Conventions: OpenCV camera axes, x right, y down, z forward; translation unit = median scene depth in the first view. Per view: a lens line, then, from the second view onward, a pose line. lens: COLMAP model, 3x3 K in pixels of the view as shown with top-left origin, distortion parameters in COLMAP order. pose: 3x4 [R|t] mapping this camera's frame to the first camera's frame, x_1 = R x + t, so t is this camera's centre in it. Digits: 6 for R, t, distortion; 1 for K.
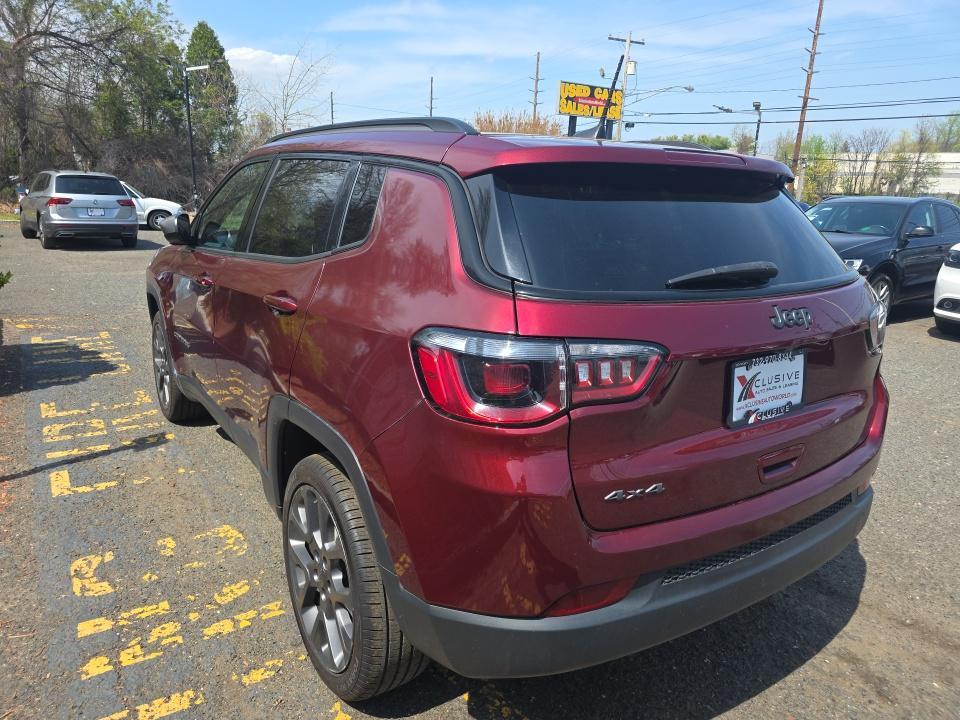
lens RADIAL K [[666.1, 0, 480.0], [0, 666.1, 360.0], [0, 0, 1]] dist [0.026790, -0.041205]
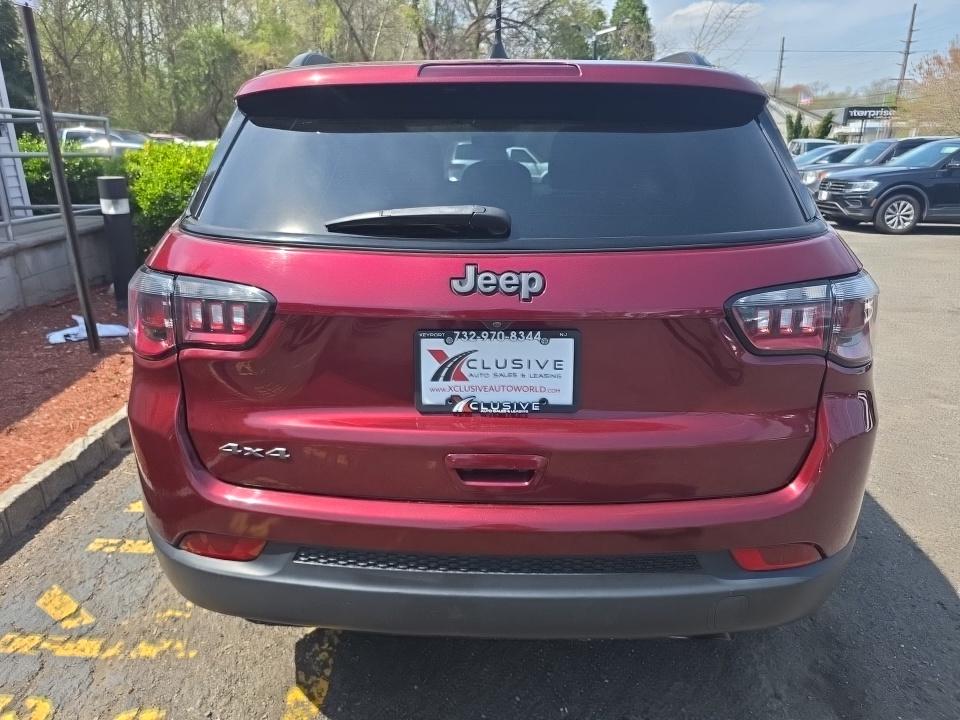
lens RADIAL K [[670.2, 0, 480.0], [0, 670.2, 360.0], [0, 0, 1]] dist [-0.009330, -0.003916]
pose [[0.799211, 0.151233, -0.581714, 0.897831], [-0.118651, 0.988479, 0.093971, -0.045621], [0.589224, -0.006082, 0.807947, 0.378261]]
